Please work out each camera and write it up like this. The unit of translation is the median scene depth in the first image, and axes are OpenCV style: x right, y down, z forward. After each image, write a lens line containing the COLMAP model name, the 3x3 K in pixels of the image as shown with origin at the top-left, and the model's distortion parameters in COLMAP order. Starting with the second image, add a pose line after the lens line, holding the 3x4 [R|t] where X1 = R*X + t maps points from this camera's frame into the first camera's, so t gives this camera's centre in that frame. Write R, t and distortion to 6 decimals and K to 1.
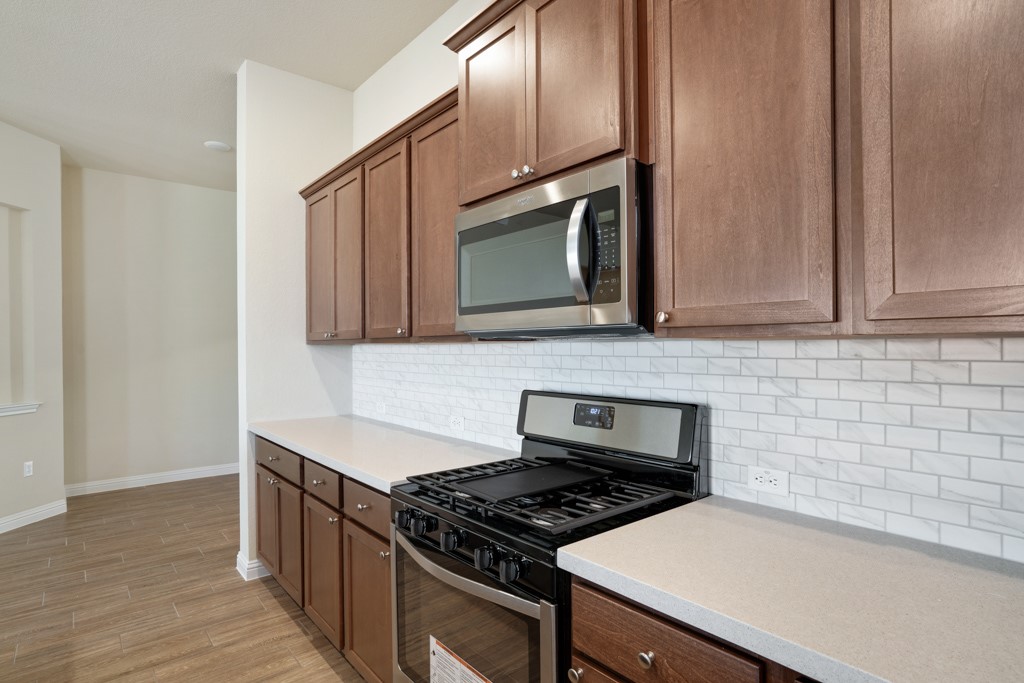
lens RADIAL K [[533.7, 0, 508.5], [0, 533.7, 345.2], [0, 0, 1]] dist [-0.032945, 0.011104]
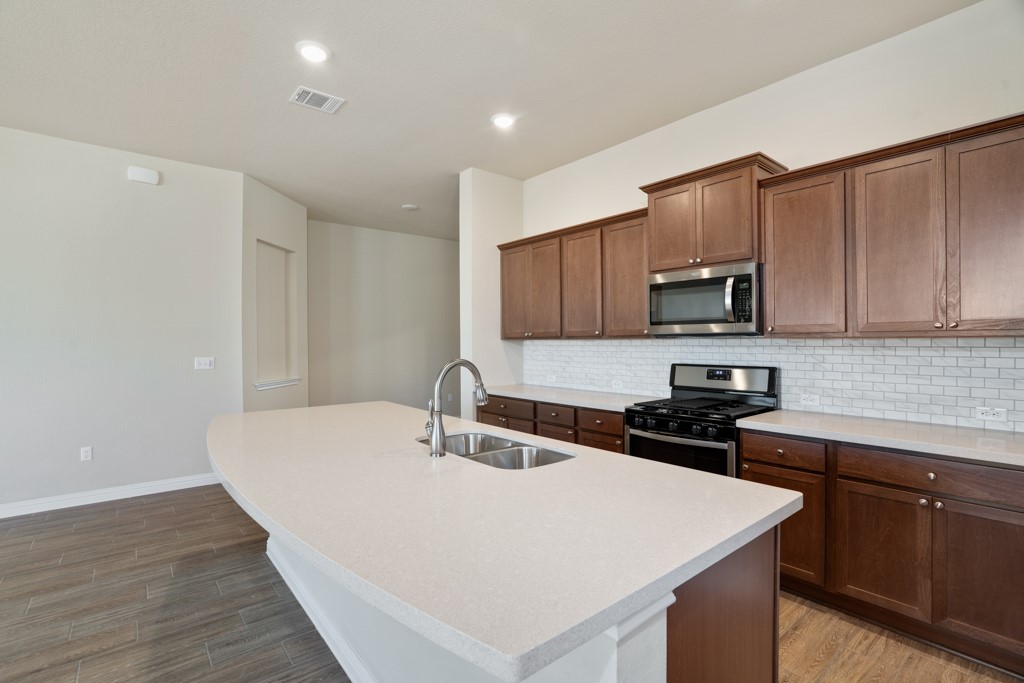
lens RADIAL K [[470.3, 0, 512.0], [0, 470.3, 341.5], [0, 0, 1]] dist [-0.029136, 0.000670]
pose [[0.999972, -0.000001, -0.007417, -0.715050], [0.000029, 0.999993, 0.003735, -0.003140], [0.007417, -0.003735, 0.999966, -0.926119]]
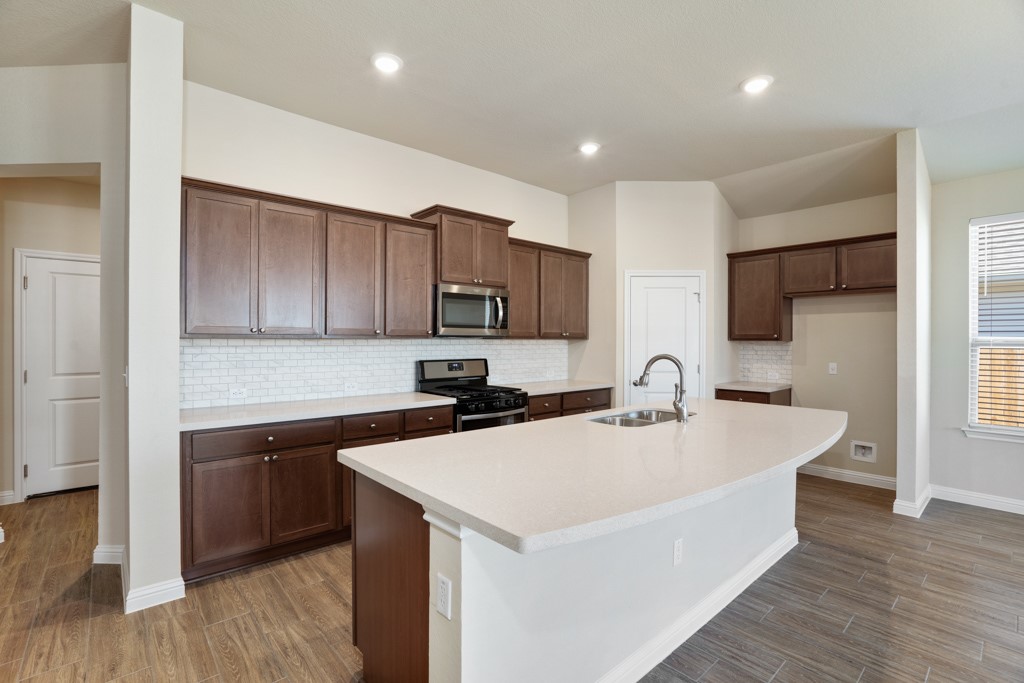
lens RADIAL K [[486.7, 0, 498.9], [0, 486.7, 339.1], [0, 0, 1]] dist [0.000365, 0.000370]
pose [[-0.007932, 0.007177, 0.999943, -2.641182], [-0.005775, 0.999957, -0.007223, 0.010426], [-0.999952, -0.005832, -0.007890, 0.915292]]
